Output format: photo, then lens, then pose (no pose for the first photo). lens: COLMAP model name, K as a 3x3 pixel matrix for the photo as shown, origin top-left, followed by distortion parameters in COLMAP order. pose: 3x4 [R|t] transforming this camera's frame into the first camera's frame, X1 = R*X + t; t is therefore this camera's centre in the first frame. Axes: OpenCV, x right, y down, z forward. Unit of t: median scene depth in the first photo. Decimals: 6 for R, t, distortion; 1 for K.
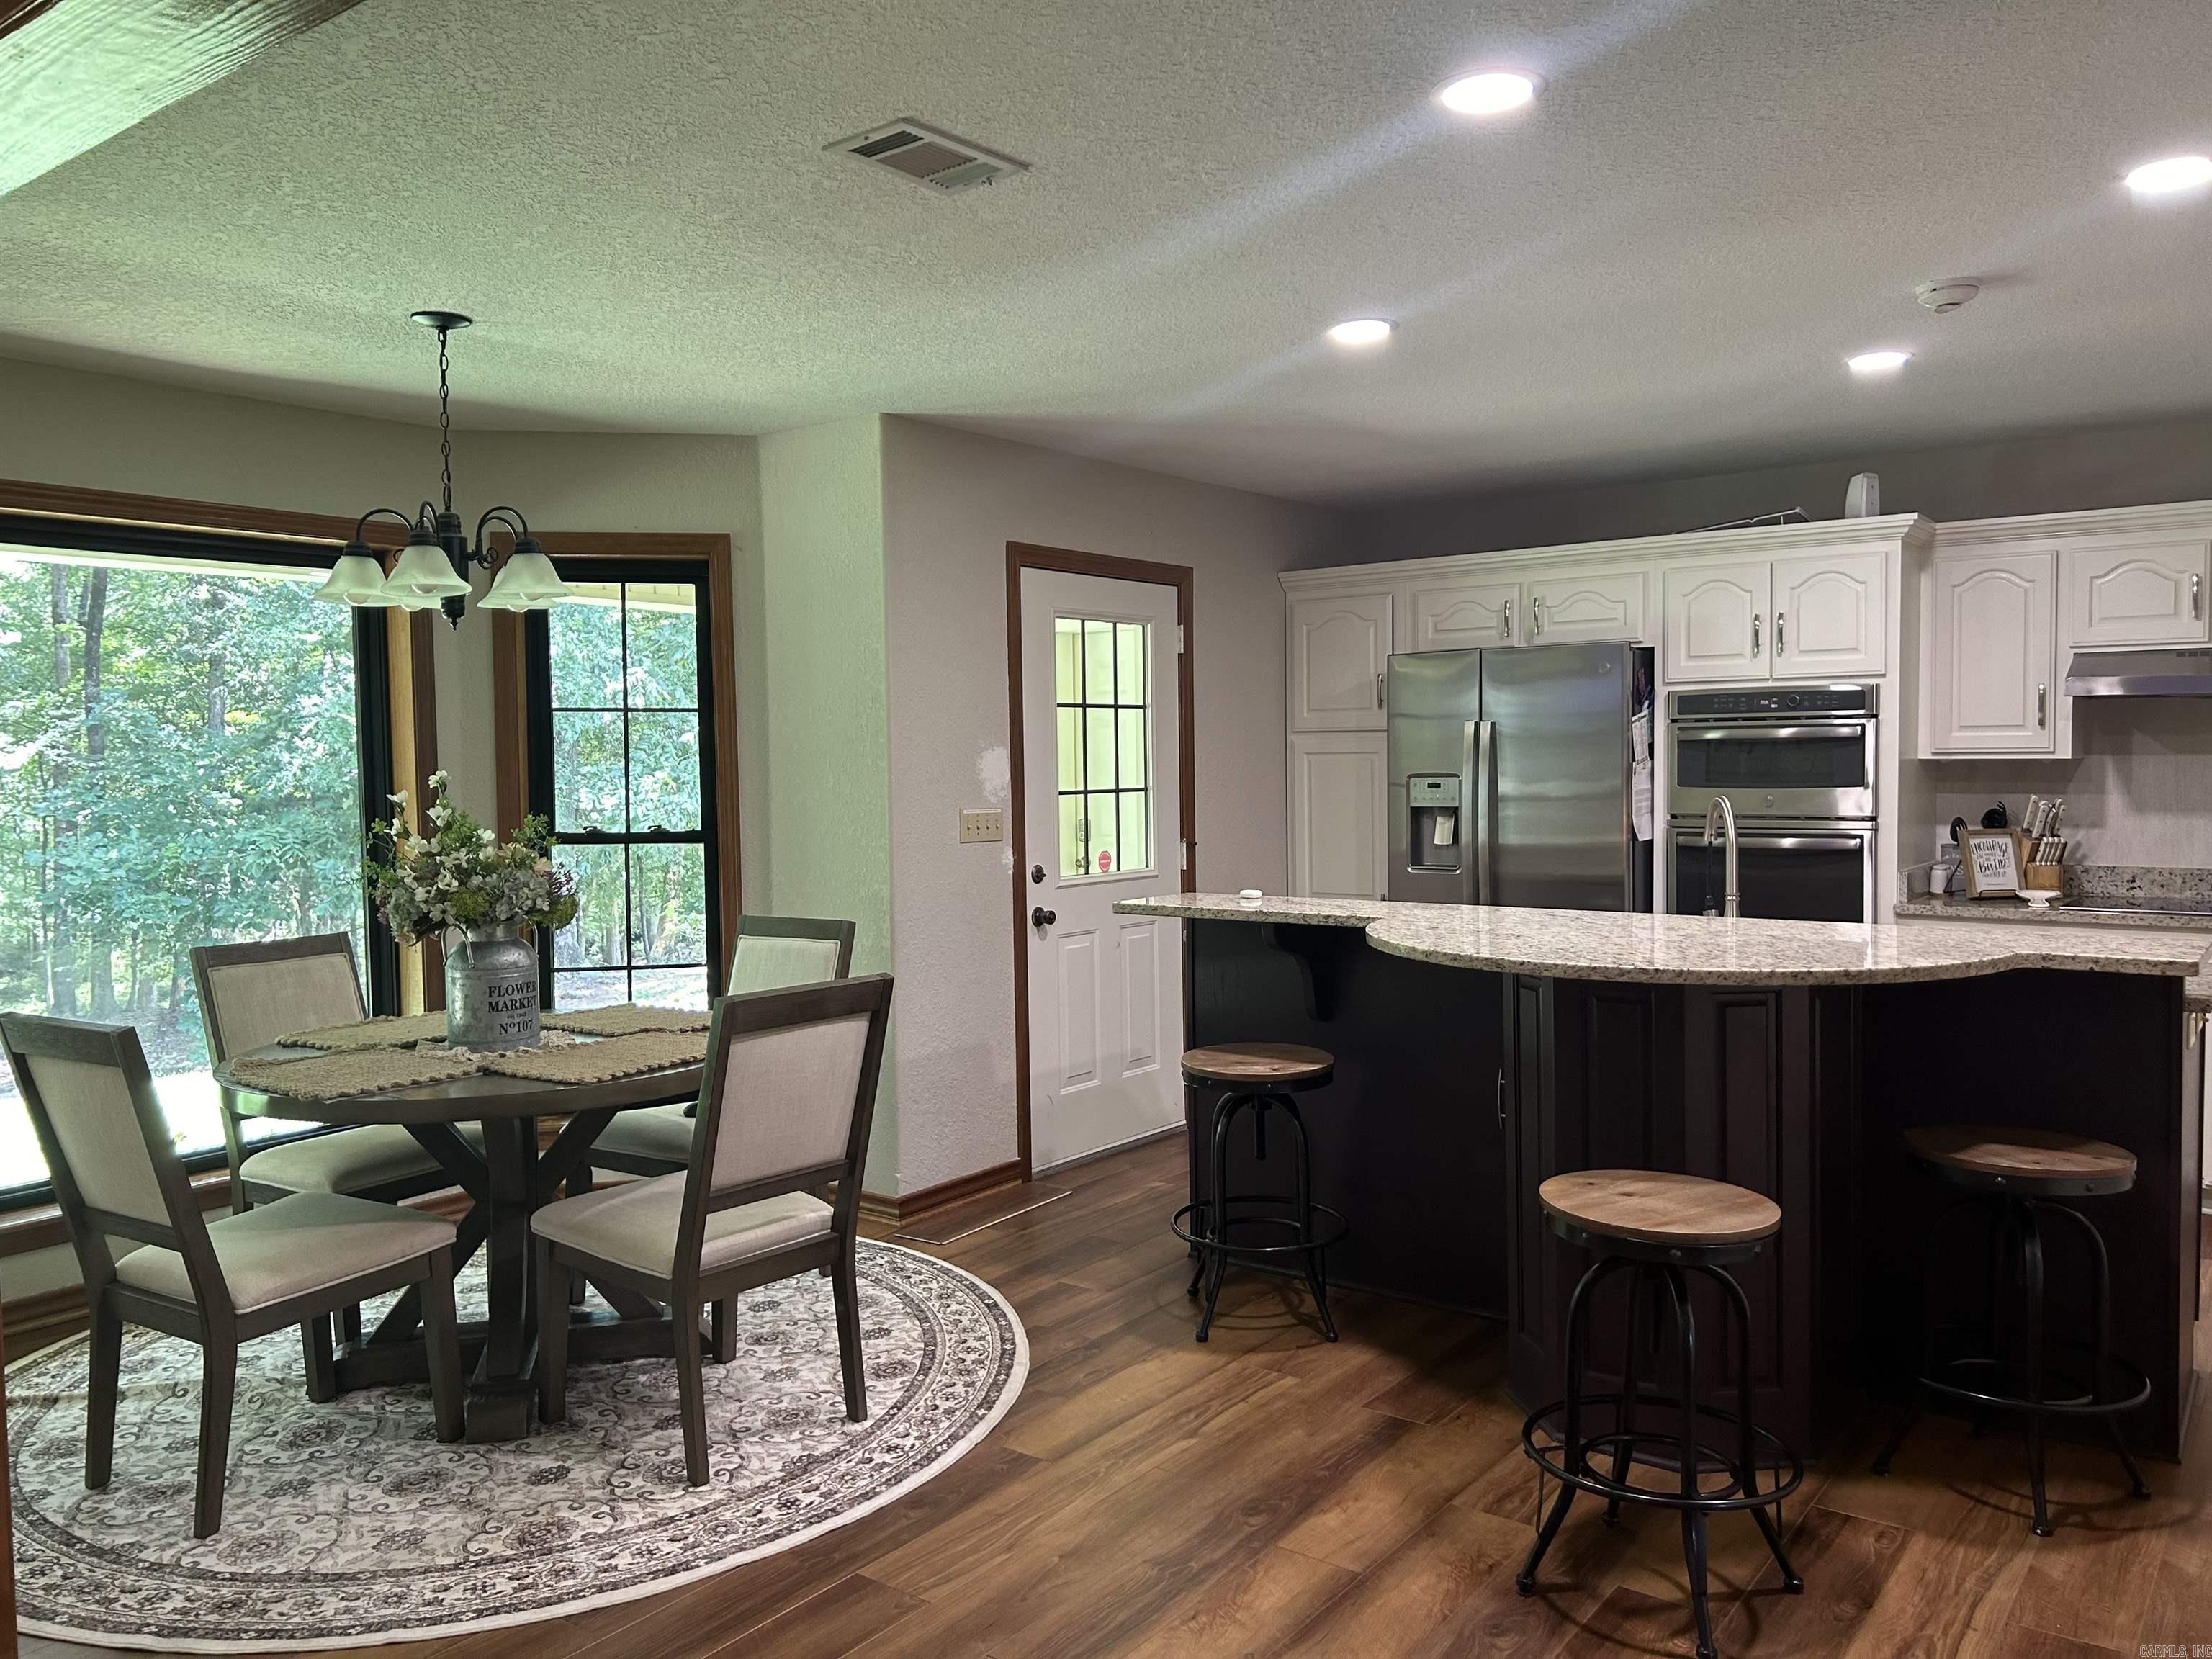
lens RADIAL K [[1697.7, 0, 1099.7], [0, 1697.7, 834.9], [0, 0, 1]] dist [-0.004793, -0.003034]
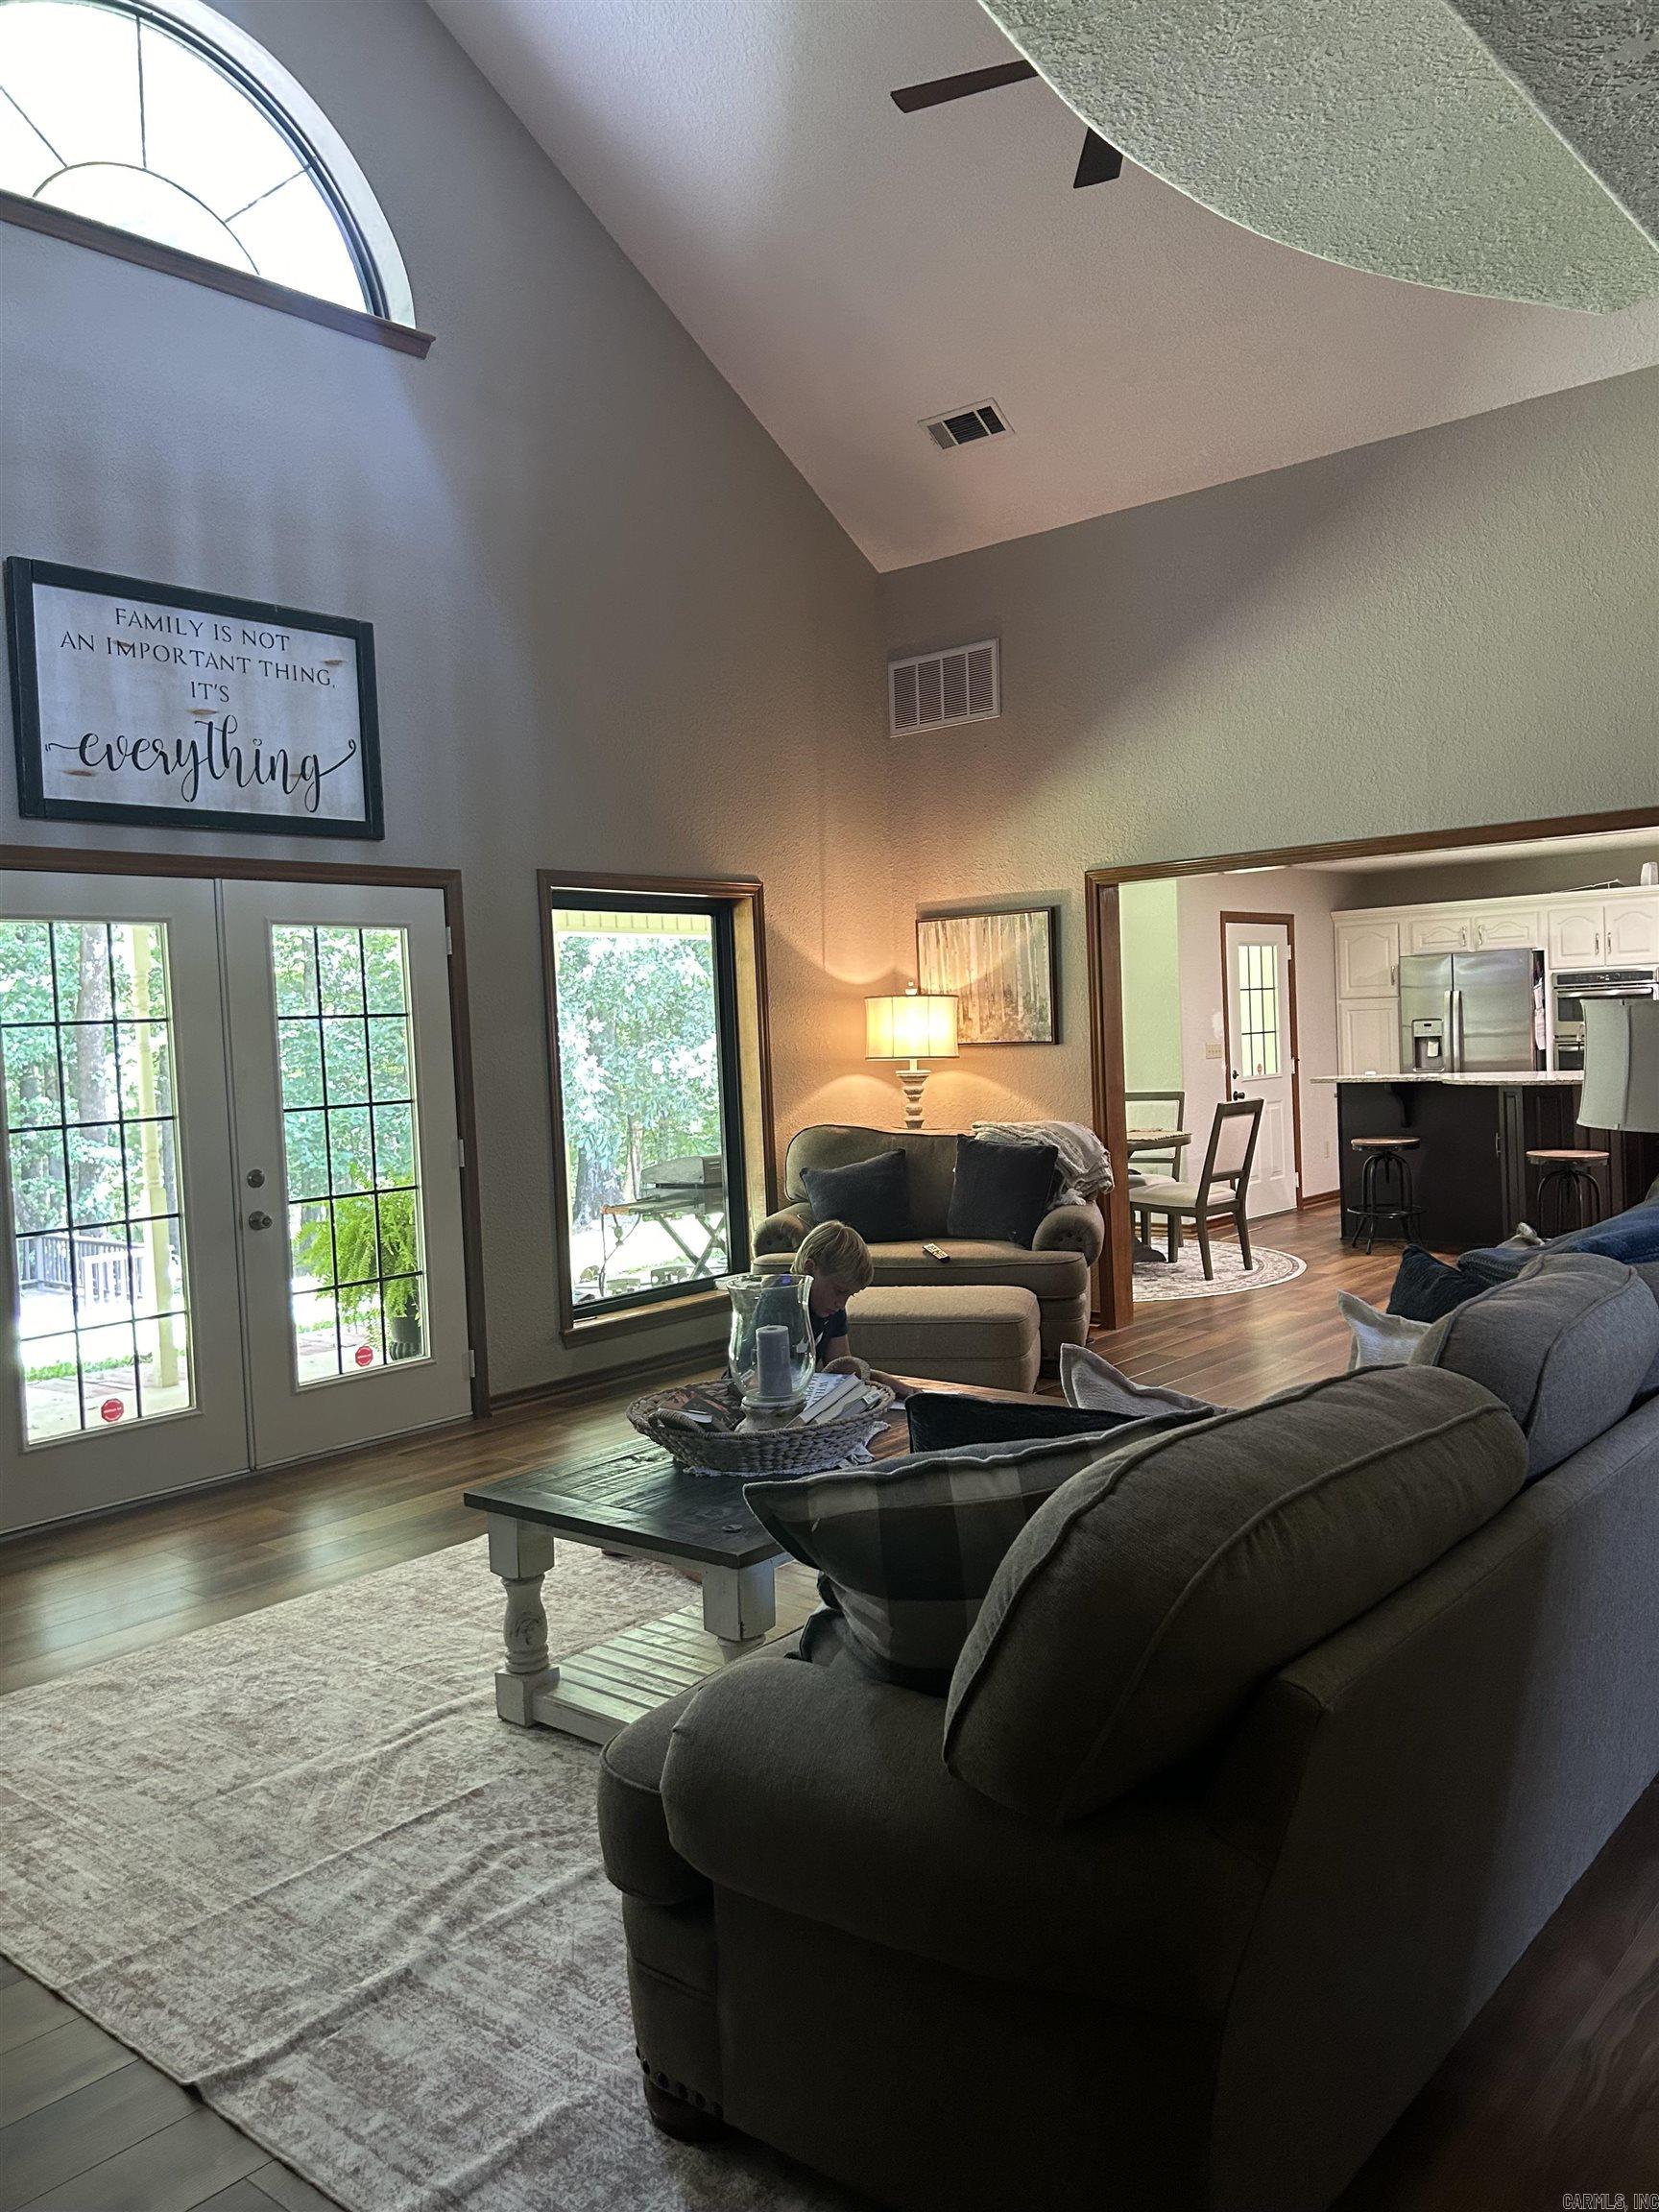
lens RADIAL K [[1697.7, 0, 836.8], [0, 1697.7, 1097.5], [0, 0, 1]] dist [-0.004793, -0.003034]
pose [[0.997959, -0.027605, -0.057577, -0.378225], [0.027334, 0.999611, -0.005479, 0.047192], [0.057705, 0.003894, 0.998326, -0.997050]]
